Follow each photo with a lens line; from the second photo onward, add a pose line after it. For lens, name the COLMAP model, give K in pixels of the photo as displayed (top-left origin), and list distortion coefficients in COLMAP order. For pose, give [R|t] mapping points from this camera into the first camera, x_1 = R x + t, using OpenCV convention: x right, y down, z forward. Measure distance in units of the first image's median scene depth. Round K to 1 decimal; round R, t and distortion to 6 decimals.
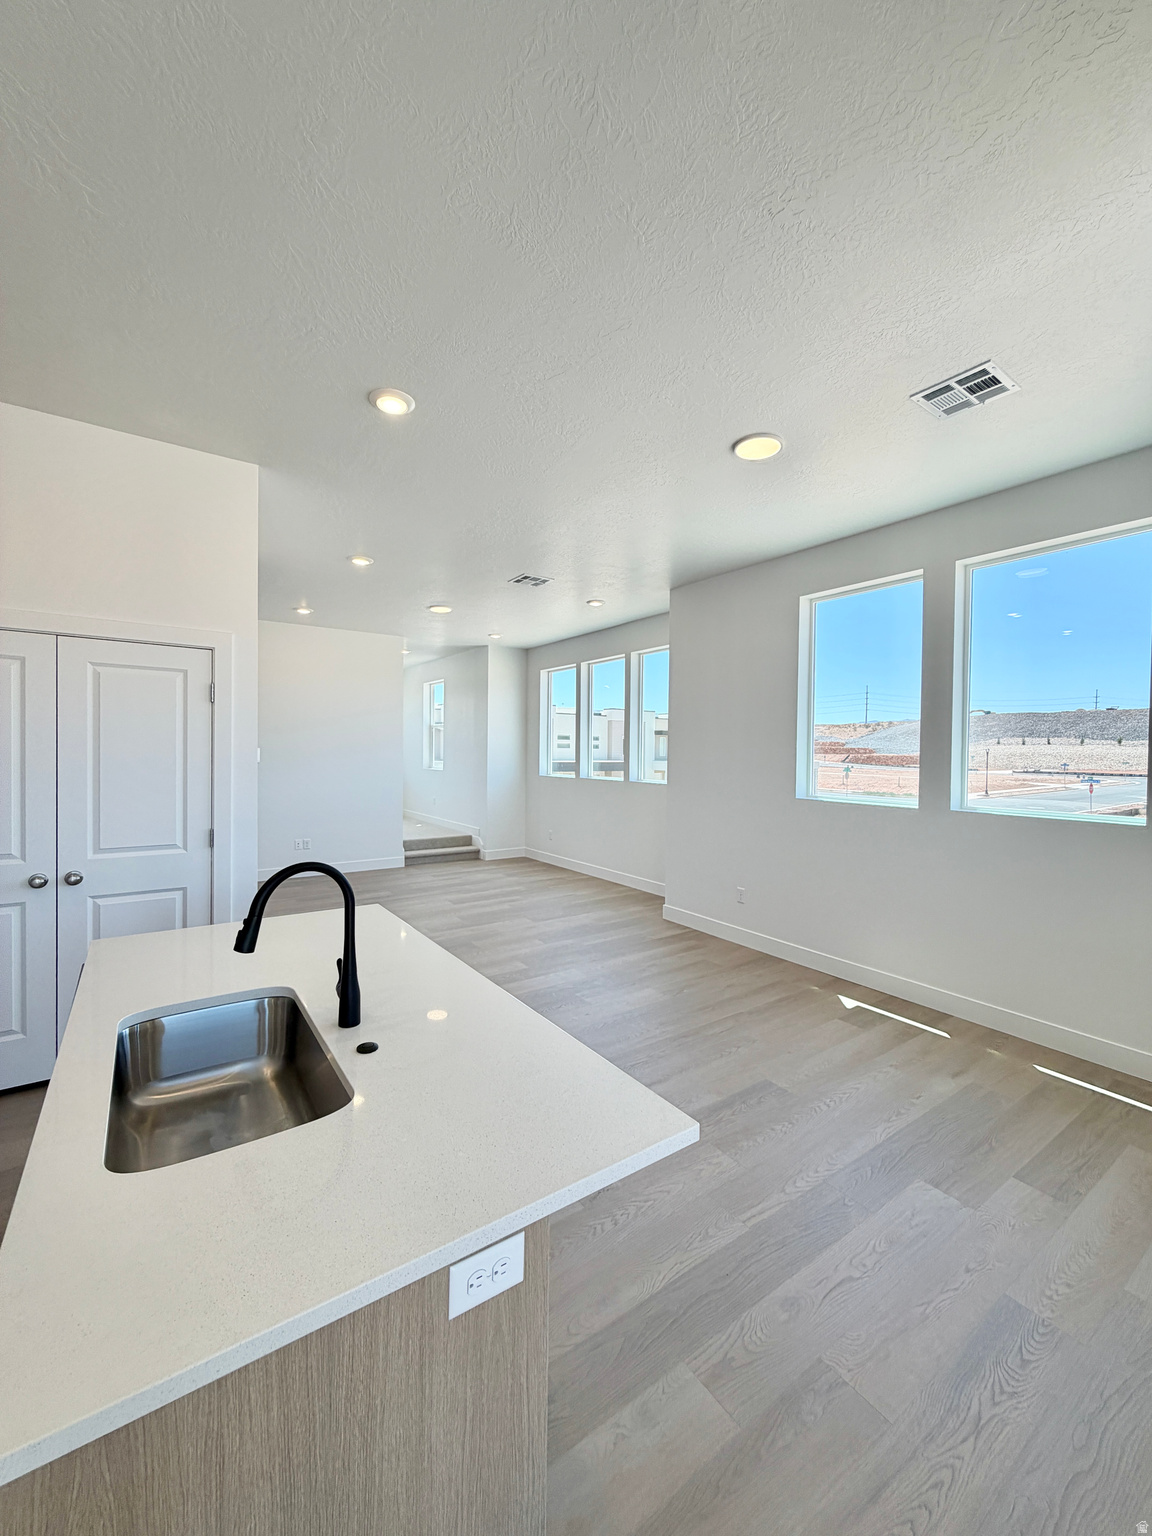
lens RADIAL K [[619.7, 0, 573.6], [0, 619.7, 762.4], [0, 0, 1]] dist [0.000897, 0.000027]
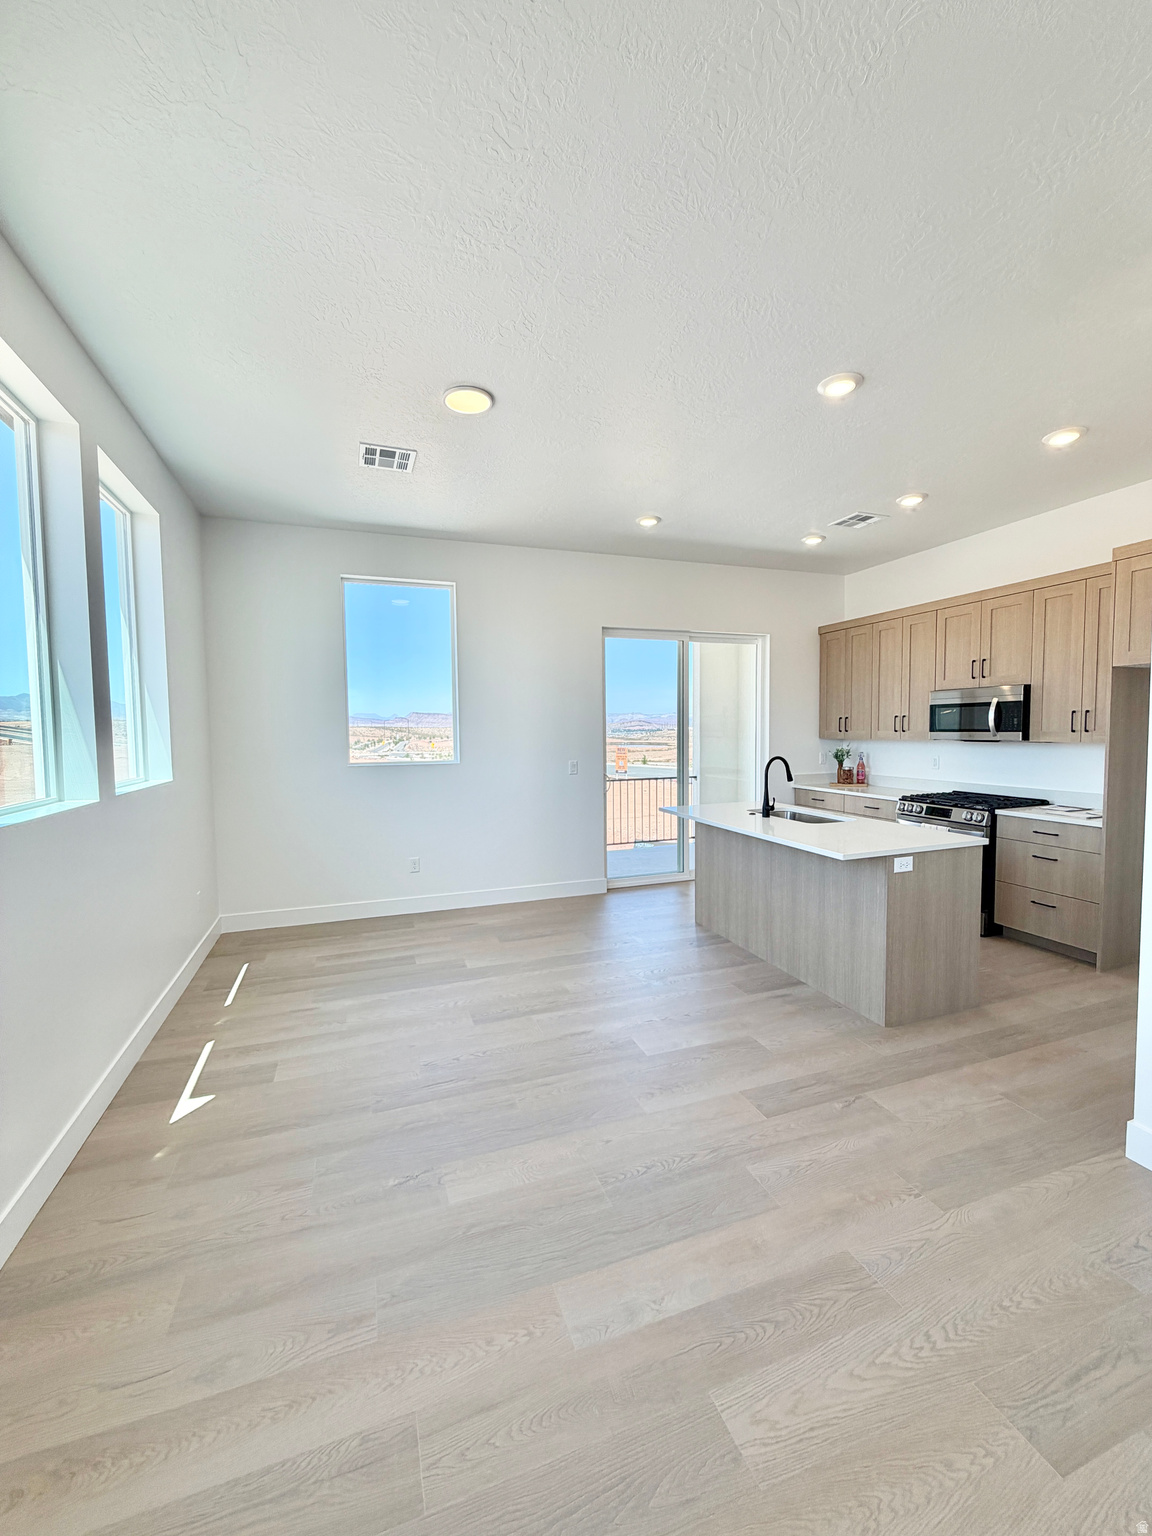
lens RADIAL K [[619.7, 0, 573.6], [0, 619.7, 762.4], [0, 0, 1]] dist [0.000897, 0.000027]
pose [[-0.966704, -0.014862, 0.255464, -0.111491], [0.004298, 0.997228, 0.074280, -0.015984], [-0.255860, 0.072905, -0.963961, 1.813990]]
